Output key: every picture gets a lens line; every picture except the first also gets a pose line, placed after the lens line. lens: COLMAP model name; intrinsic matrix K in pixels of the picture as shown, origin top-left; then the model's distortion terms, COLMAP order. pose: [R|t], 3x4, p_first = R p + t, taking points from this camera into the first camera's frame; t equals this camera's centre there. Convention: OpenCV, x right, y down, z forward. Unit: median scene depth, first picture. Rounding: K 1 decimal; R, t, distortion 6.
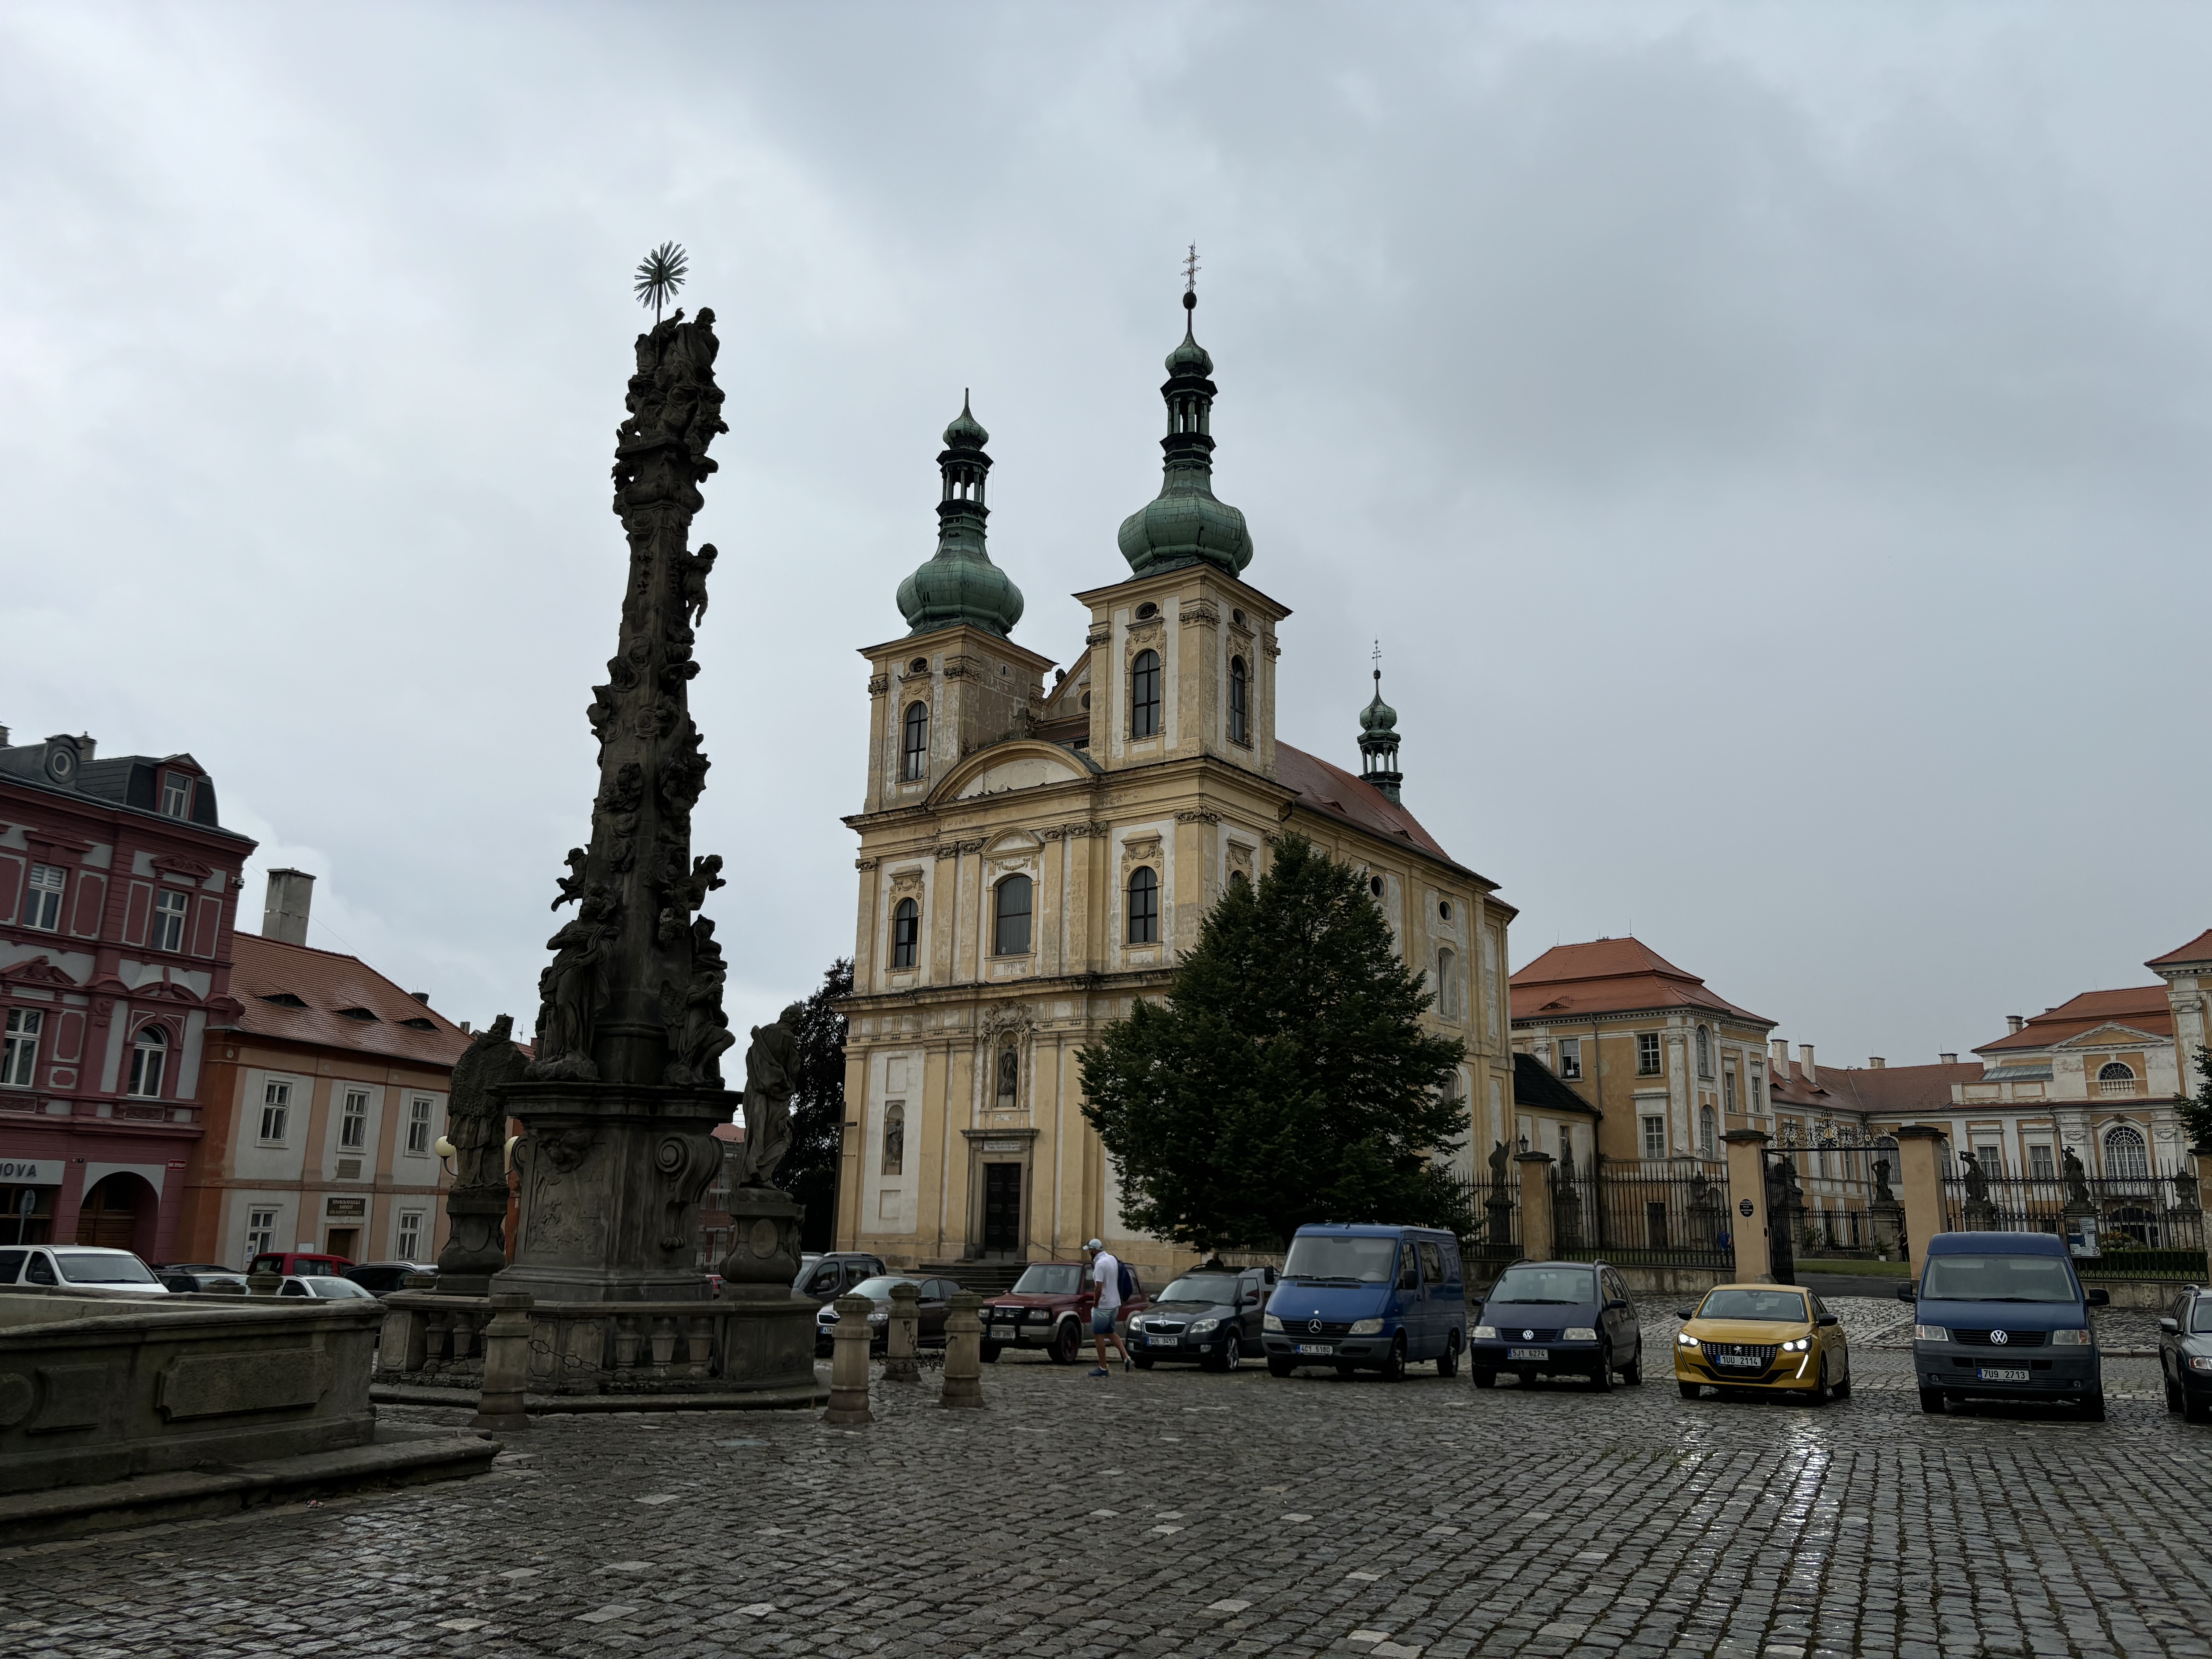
lens RADIAL K [[1657.2, 0, 1132.9], [0, 1657.2, 850.2], [0, 0, 1]] dist [0.048180, -0.060553]
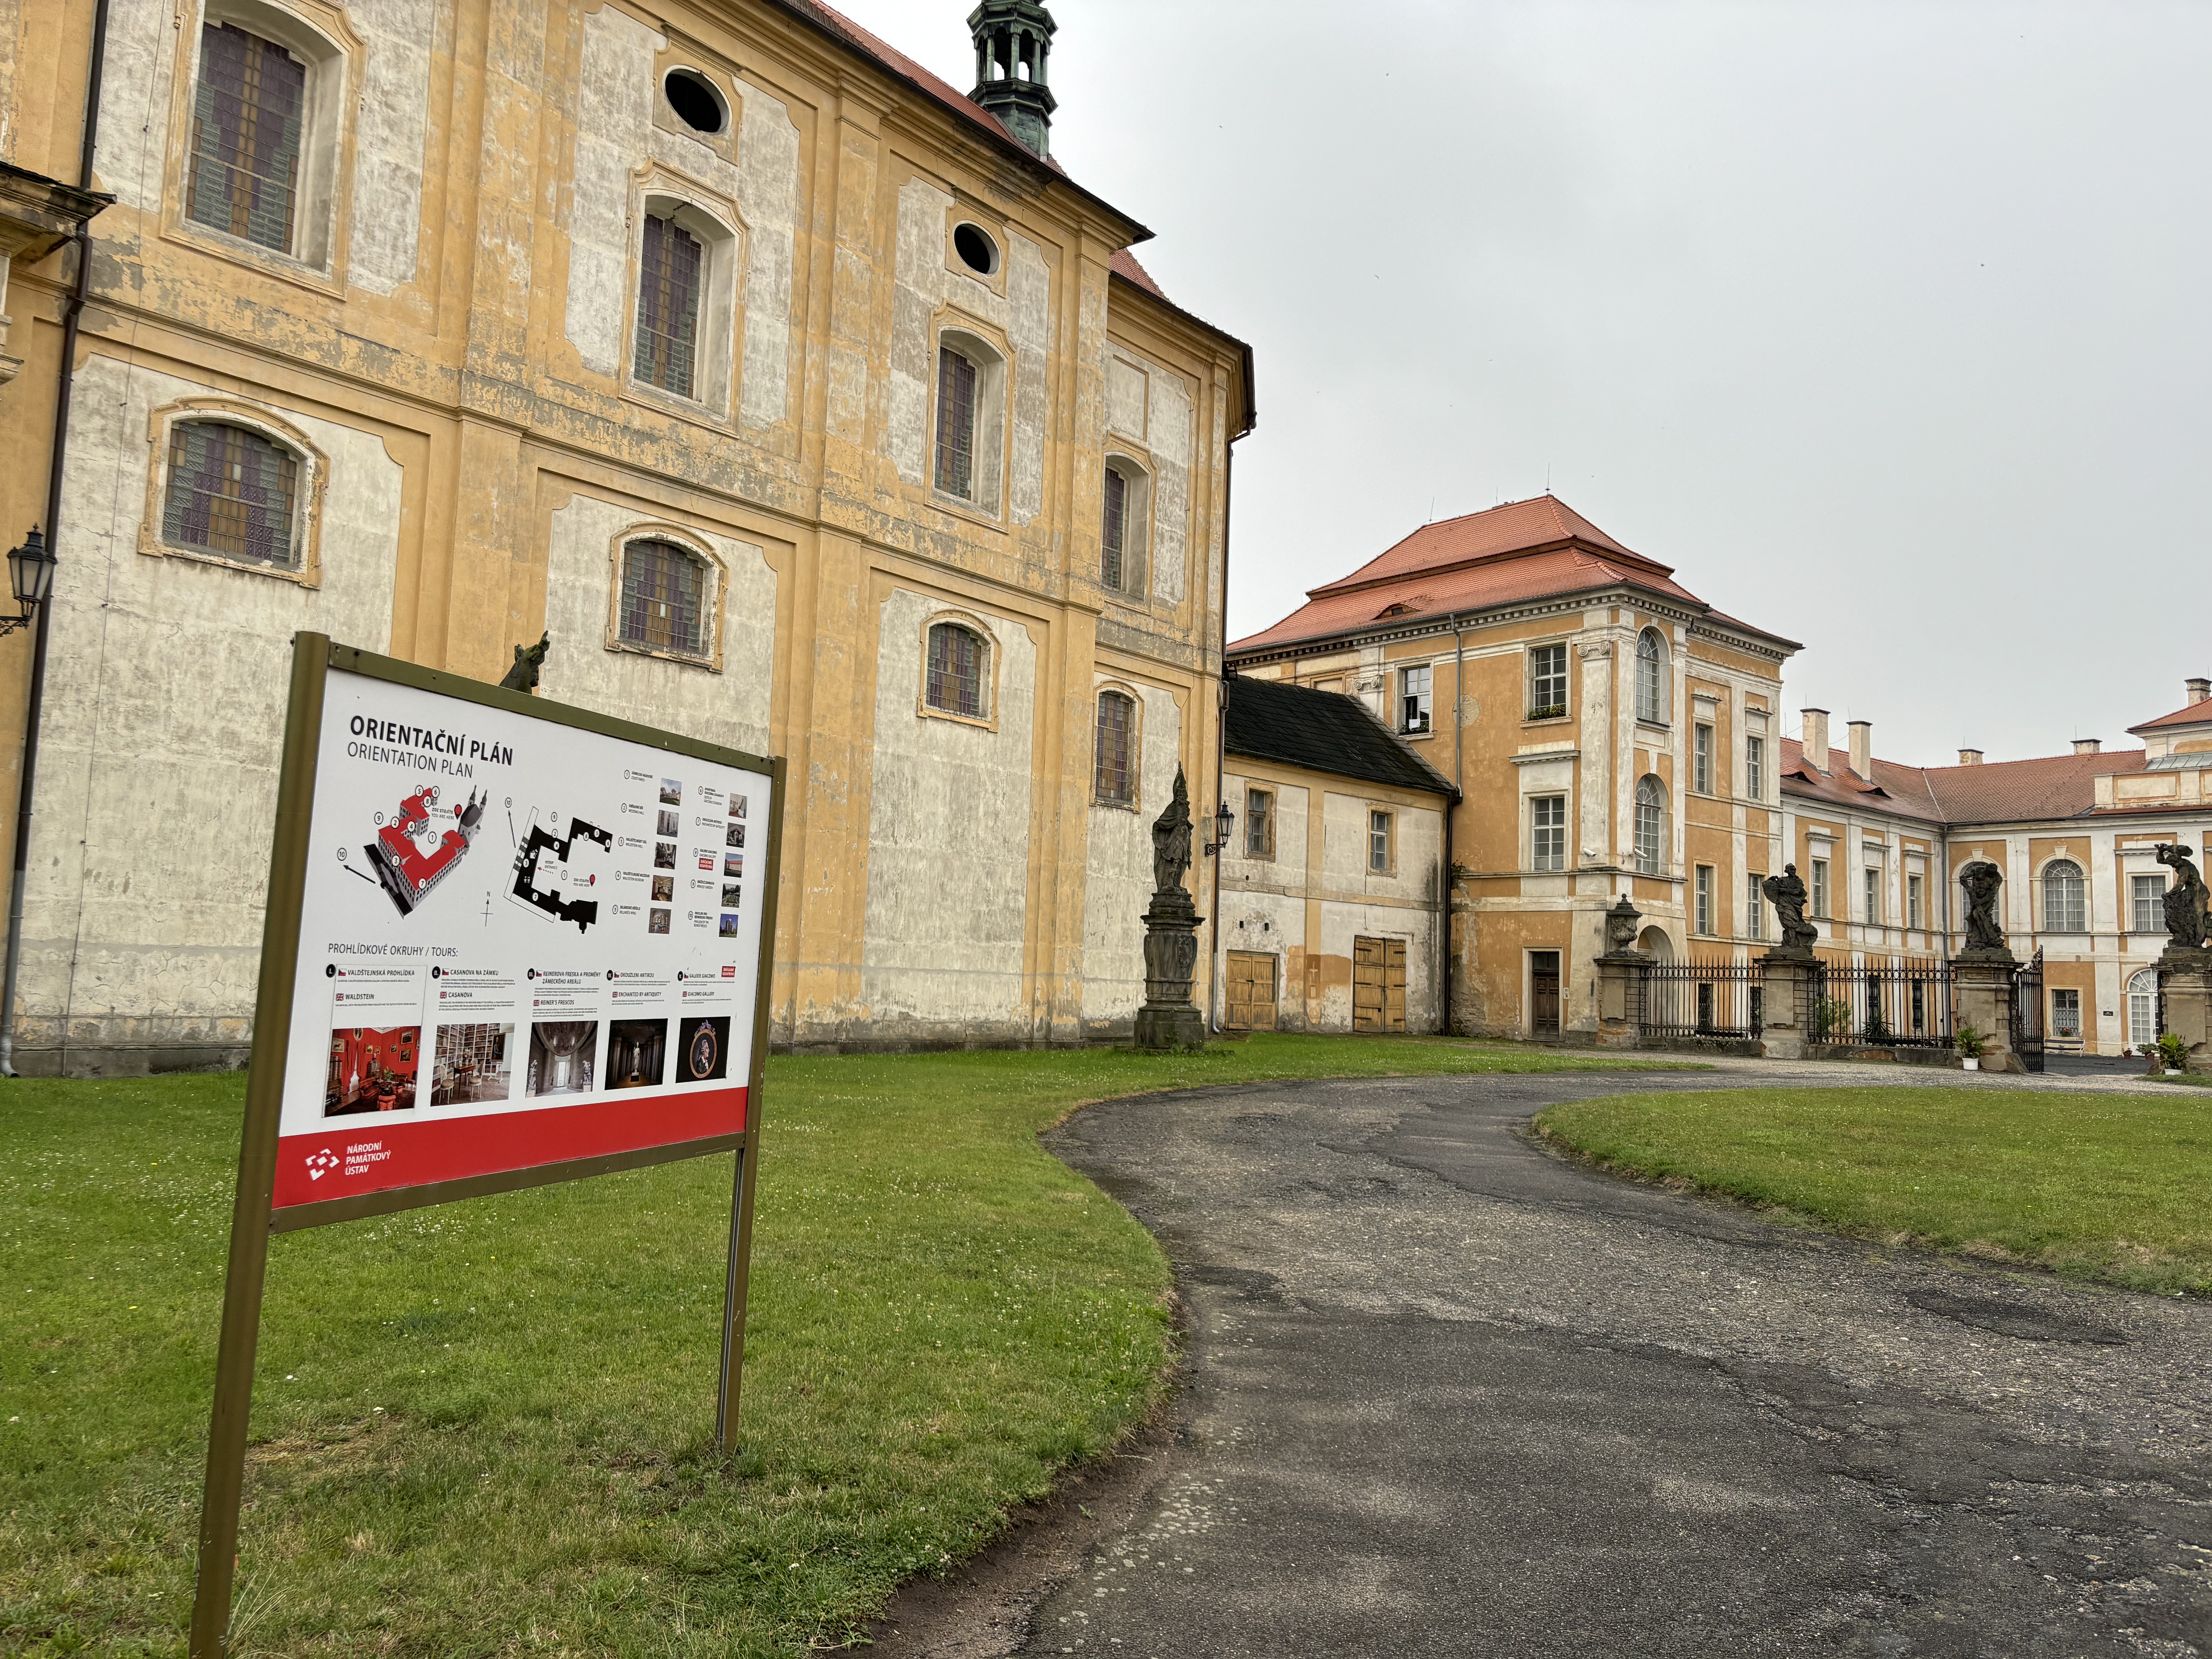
lens RADIAL K [[1657.2, 0, 1132.9], [0, 1657.2, 850.2], [0, 0, 1]] dist [0.048180, -0.060553]
pose [[0.999159, 0.008516, -0.040110, 0.270196], [-0.003079, 0.991014, 0.133721, 0.143180], [0.040888, -0.133485, 0.990207, 0.622371]]
